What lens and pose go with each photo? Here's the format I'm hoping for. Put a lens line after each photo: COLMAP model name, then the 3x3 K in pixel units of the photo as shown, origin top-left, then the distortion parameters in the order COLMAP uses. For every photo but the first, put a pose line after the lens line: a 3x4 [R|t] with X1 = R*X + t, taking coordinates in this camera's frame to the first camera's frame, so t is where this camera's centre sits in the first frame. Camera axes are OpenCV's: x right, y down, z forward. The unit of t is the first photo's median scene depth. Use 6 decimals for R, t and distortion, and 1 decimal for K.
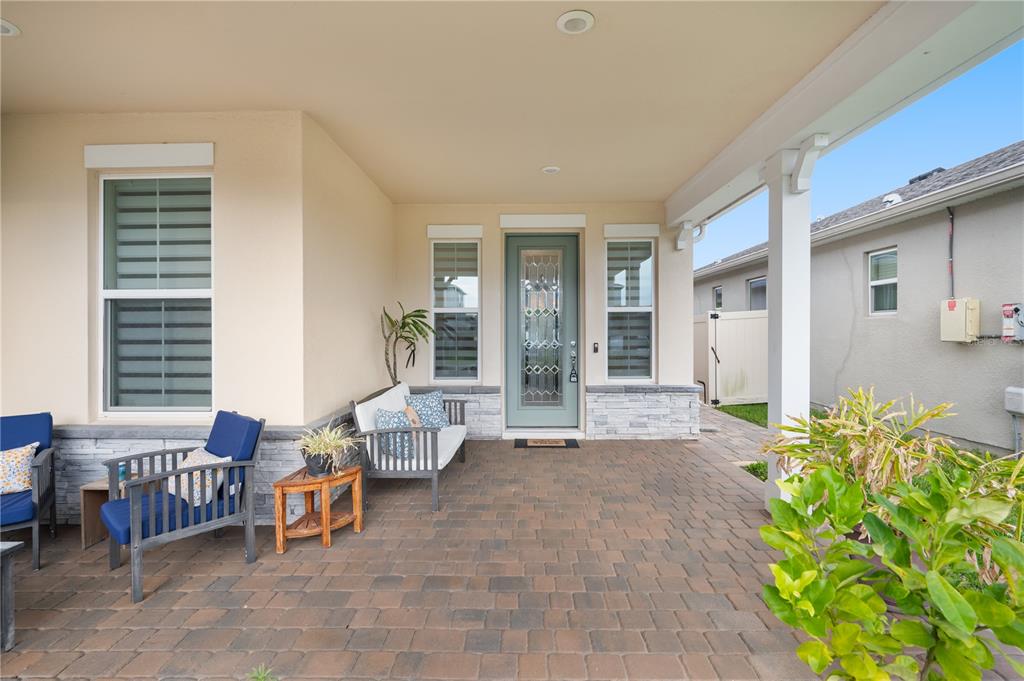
lens RADIAL K [[471.0, 0, 506.8], [0, 471.0, 337.1], [0, 0, 1]] dist [0.000664, -0.000041]
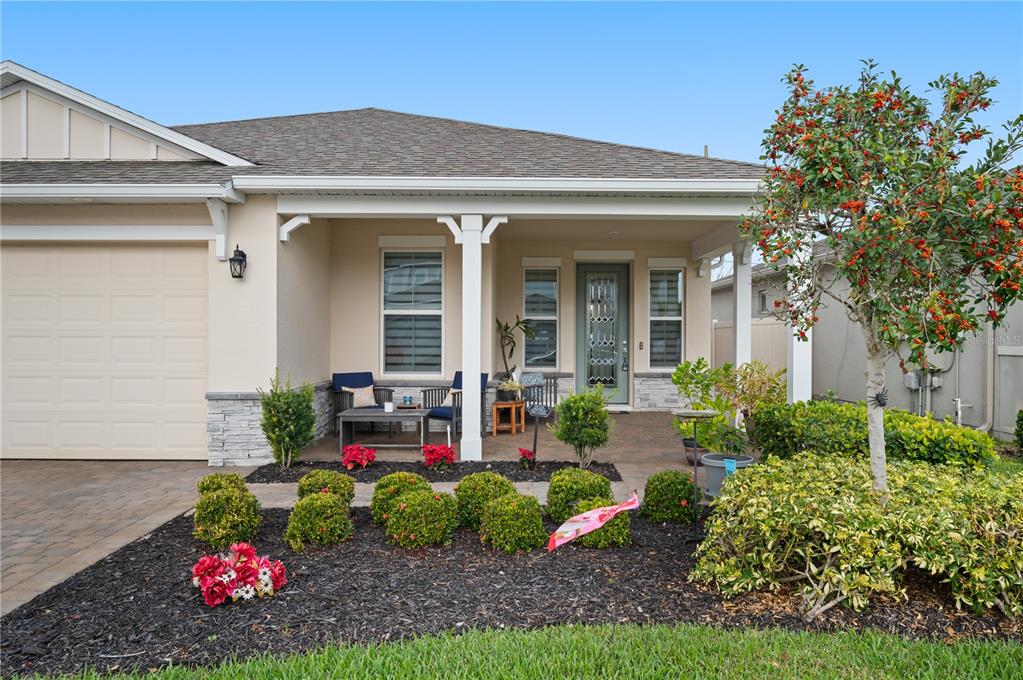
lens RADIAL K [[752.2, 0, 512.1], [0, 752.2, 341.1], [0, 0, 1]] dist [0.000973, 0.005757]
pose [[0.999831, 0.007874, 0.016631, -0.231183], [-0.007832, 0.999966, -0.002596, 0.017437], [-0.016650, 0.002465, 0.999858, -1.222928]]
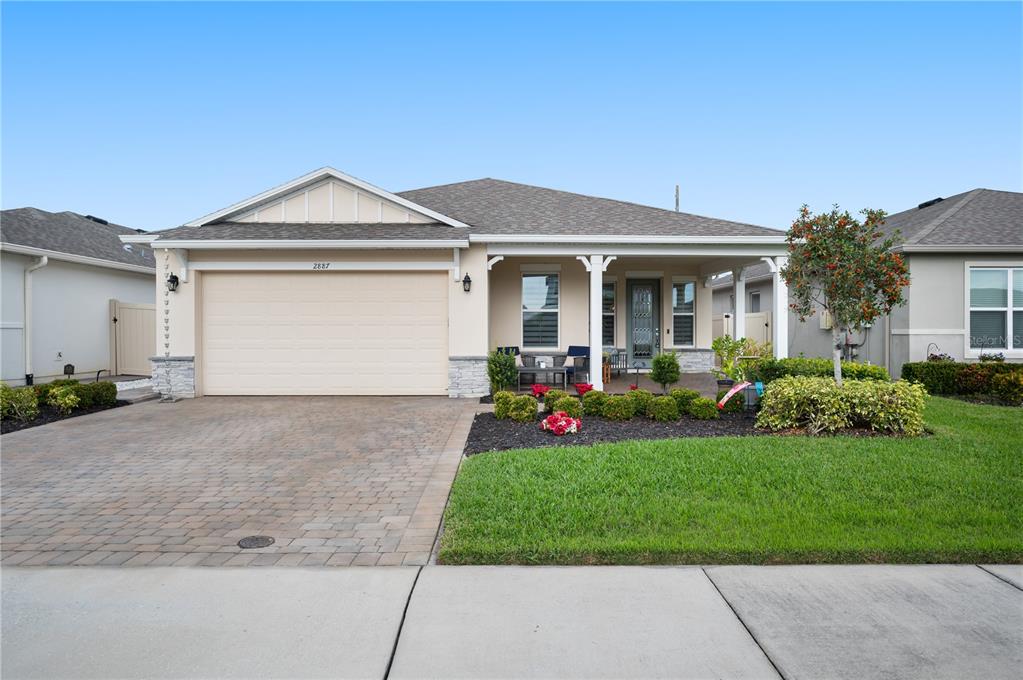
lens RADIAL K [[619.2, 0, 513.5], [0, 619.2, 336.1], [0, 0, 1]] dist [0.008739, 0.000427]
pose [[0.999245, 0.003236, 0.038714, -0.645048], [-0.003192, 0.999994, -0.001199, 0.050028], [-0.038718, 0.001075, 0.999250, -1.862164]]
